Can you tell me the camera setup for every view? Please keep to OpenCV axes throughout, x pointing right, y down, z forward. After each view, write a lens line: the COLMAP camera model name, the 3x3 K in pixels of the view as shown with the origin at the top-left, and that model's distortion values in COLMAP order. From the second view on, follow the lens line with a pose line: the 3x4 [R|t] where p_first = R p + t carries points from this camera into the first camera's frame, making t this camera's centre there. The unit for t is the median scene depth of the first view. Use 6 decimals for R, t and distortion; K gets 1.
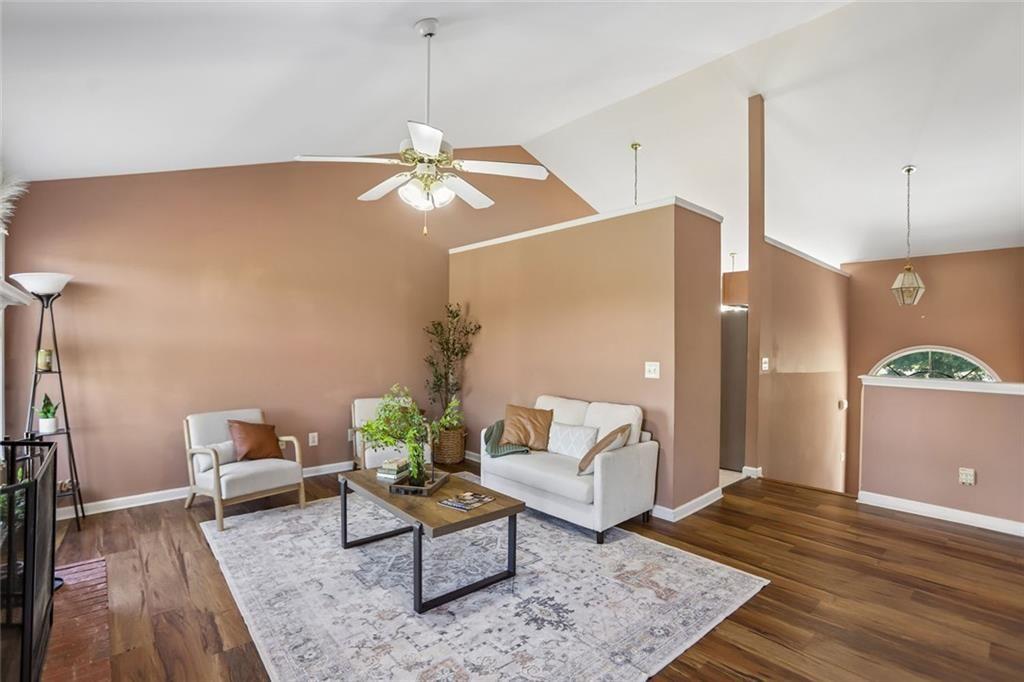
lens RADIAL K [[469.1, 0, 509.4], [0, 469.1, 340.1], [0, 0, 1]] dist [-0.070703, 0.030053]
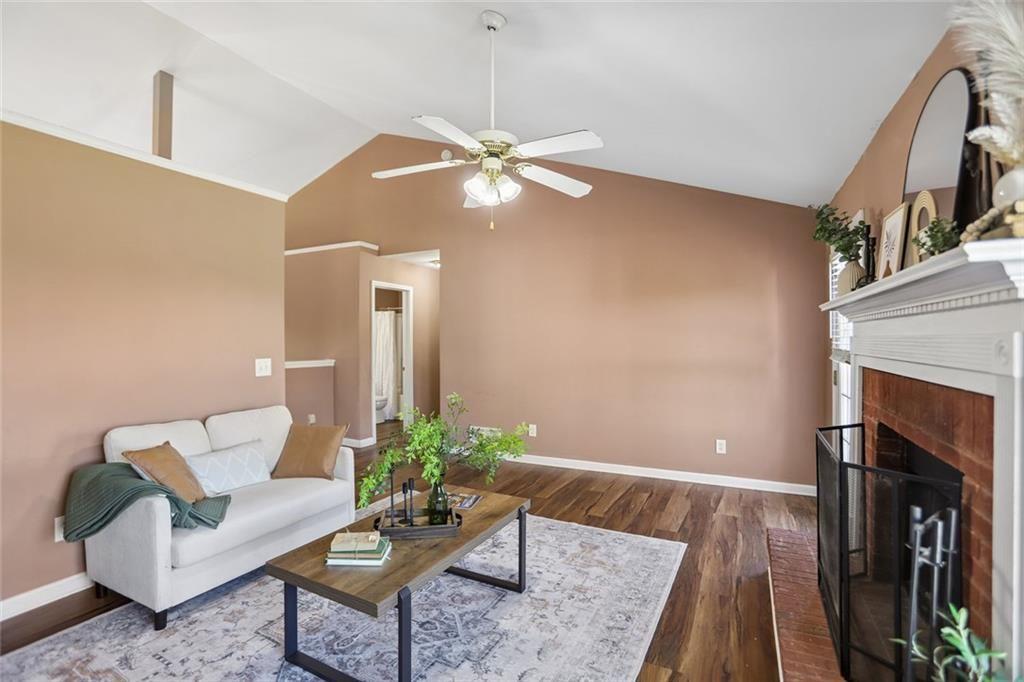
lens RADIAL K [[469.1, 0, 509.4], [0, 469.1, 340.1], [0, 0, 1]] dist [-0.070703, 0.030053]
pose [[-0.357934, -0.007036, 0.933720, -1.256227], [-0.003296, 0.999975, 0.006272, 0.004804], [-0.933741, -0.000832, -0.357948, 1.500083]]
